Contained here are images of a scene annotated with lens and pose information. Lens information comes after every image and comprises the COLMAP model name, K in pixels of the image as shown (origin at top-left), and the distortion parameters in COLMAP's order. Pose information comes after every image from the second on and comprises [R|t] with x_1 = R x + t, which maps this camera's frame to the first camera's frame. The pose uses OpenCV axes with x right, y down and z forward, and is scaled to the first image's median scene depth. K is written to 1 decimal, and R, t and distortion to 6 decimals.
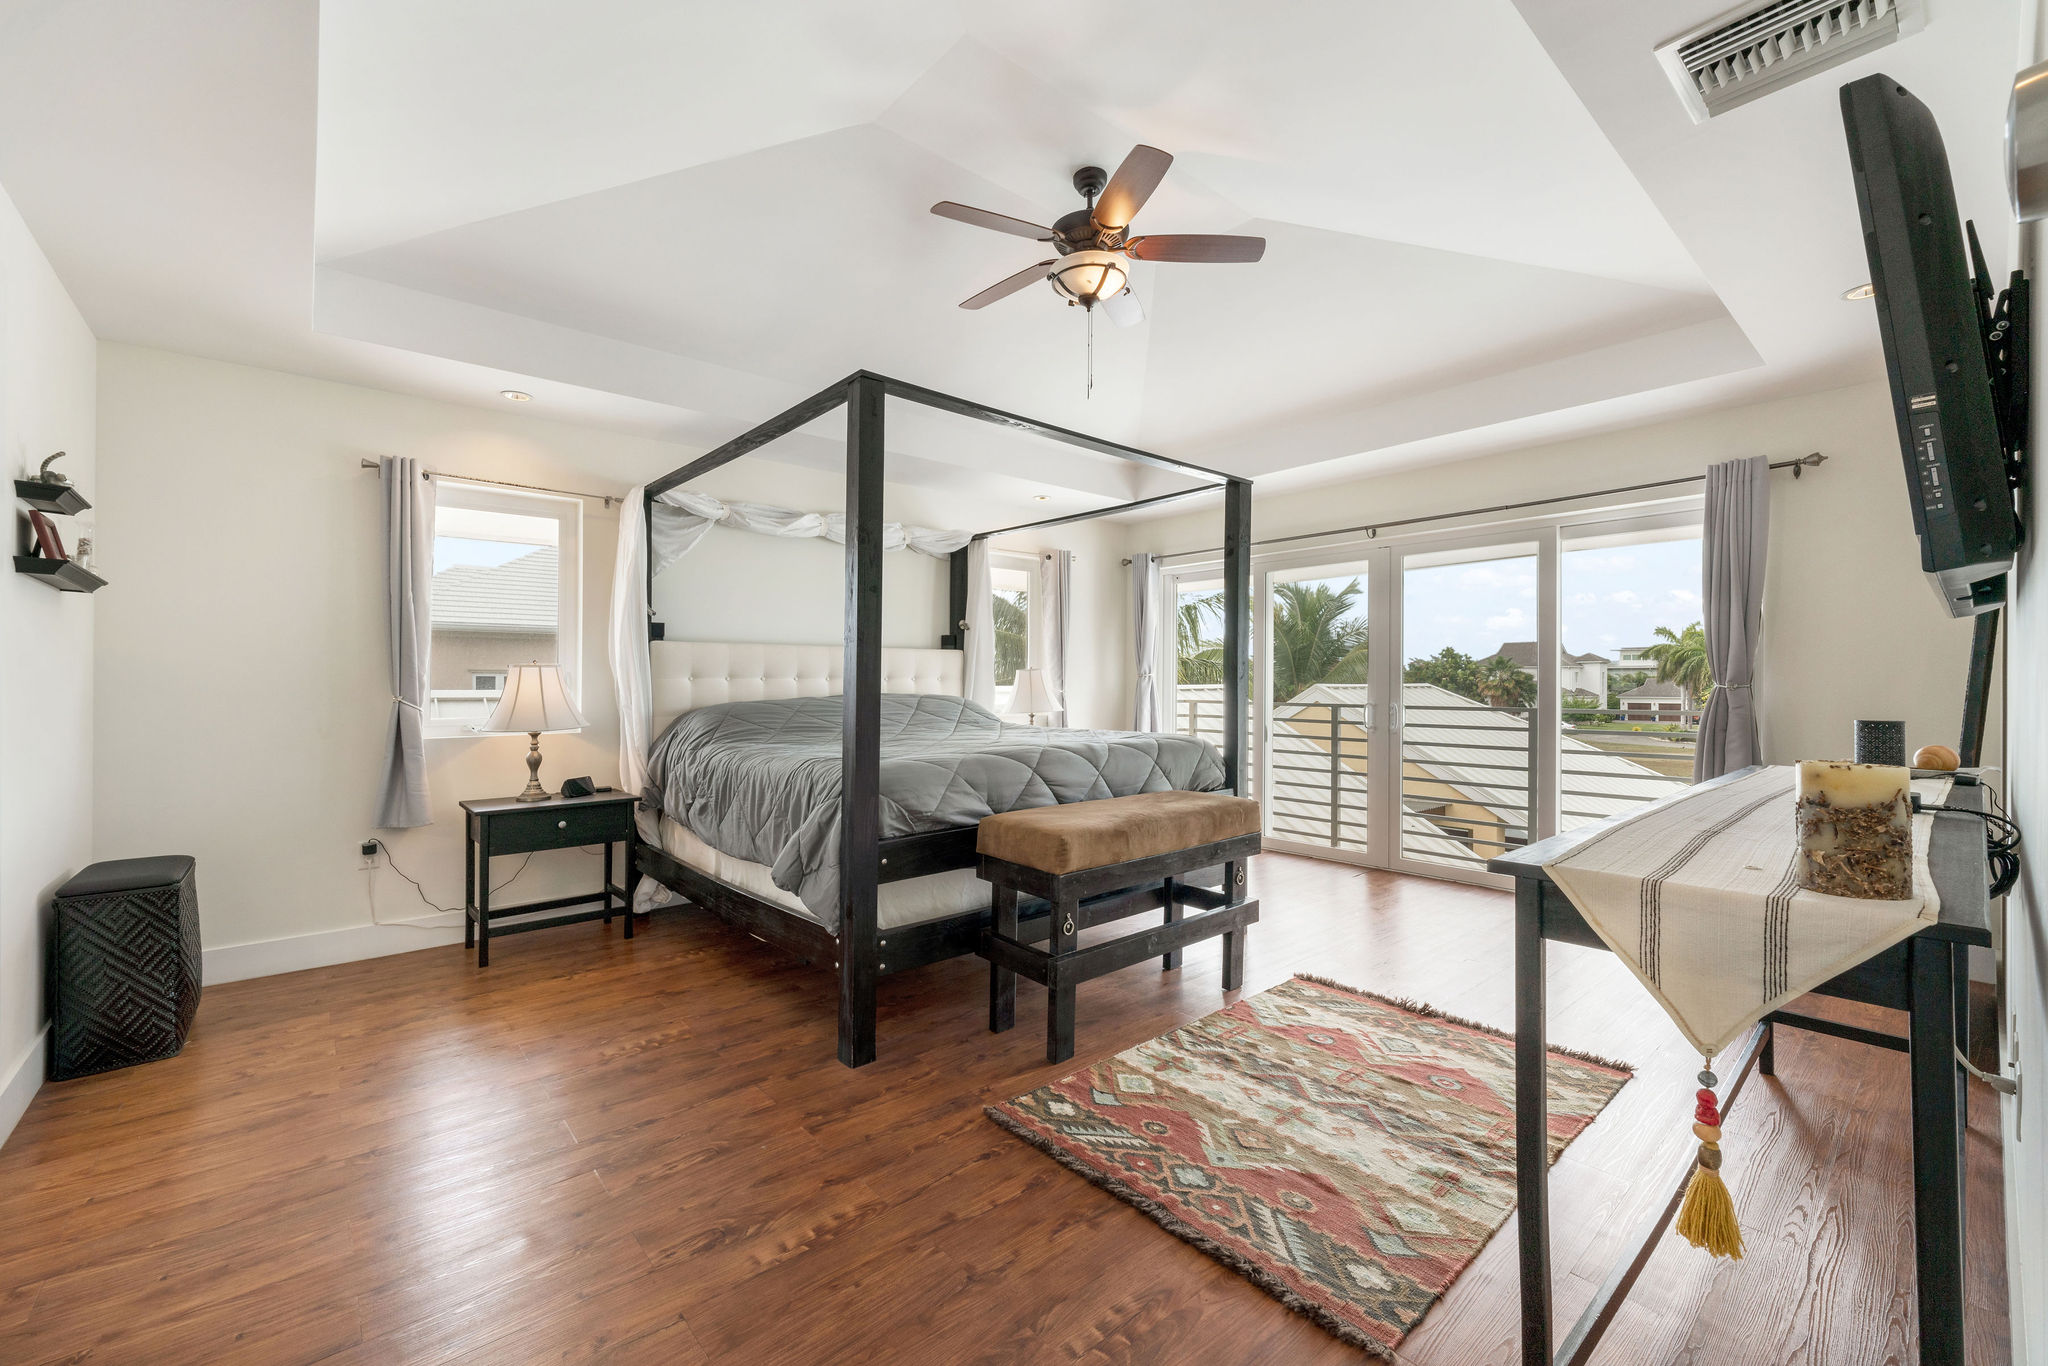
lens RADIAL K [[854.1, 0, 1024.0], [0, 854.1, 683.0], [0, 0, 1]] dist [0.002440, -0.000231]
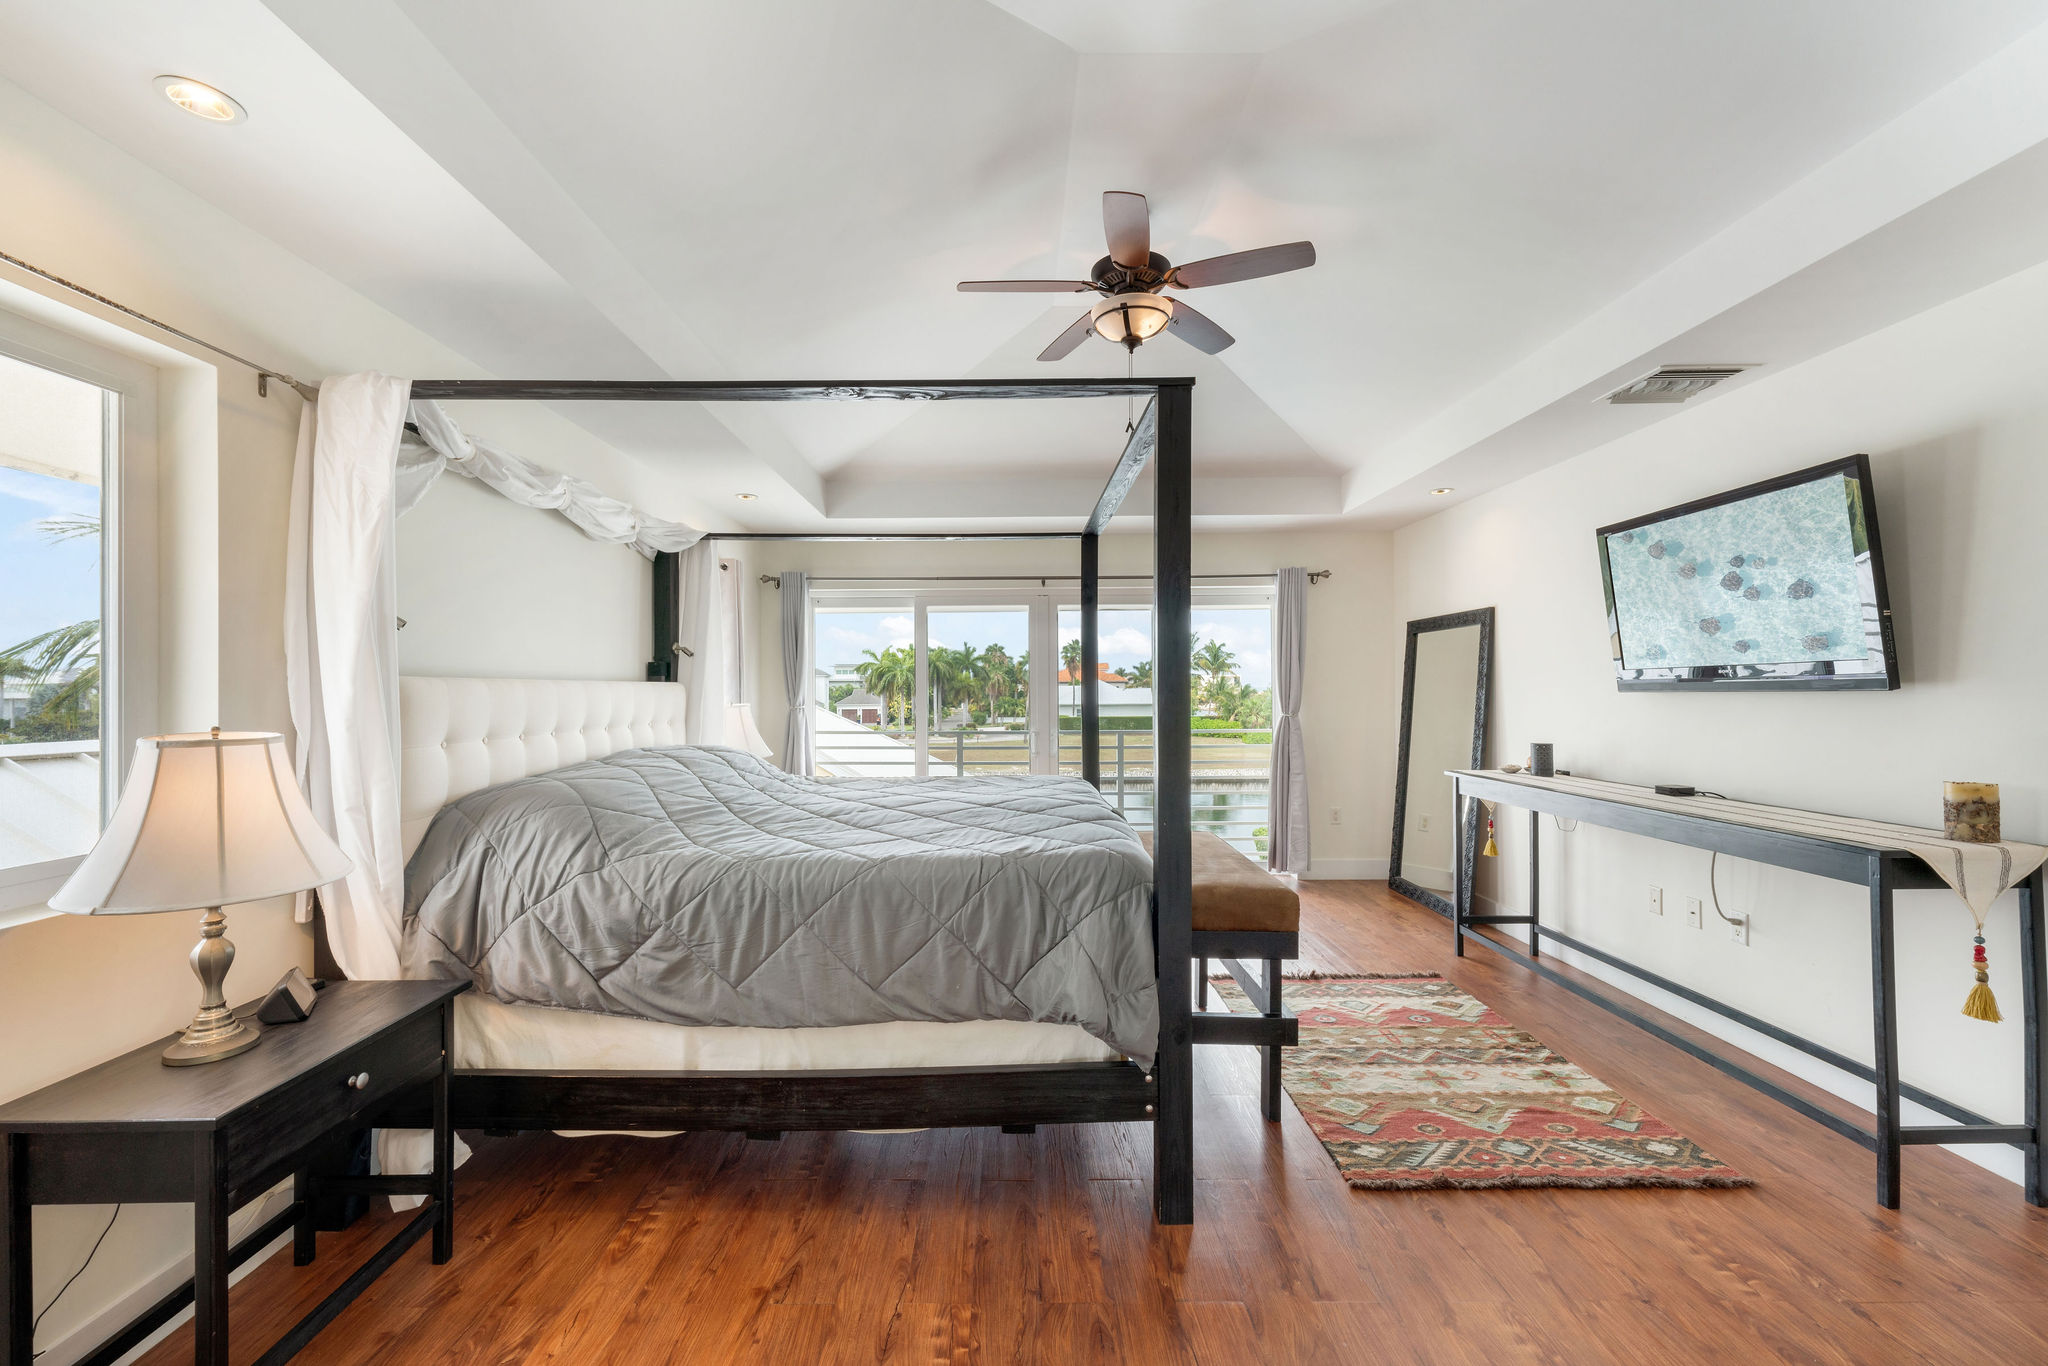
lens RADIAL K [[835.4, 0, 1017.3], [0, 835.4, 690.9], [0, 0, 1]] dist [-0.001458, -0.000490]
pose [[0.644222, -0.004426, 0.764825, -0.960816], [0.004990, 0.999986, 0.001583, -0.067648], [-0.764822, 0.002797, 0.644236, 0.632237]]
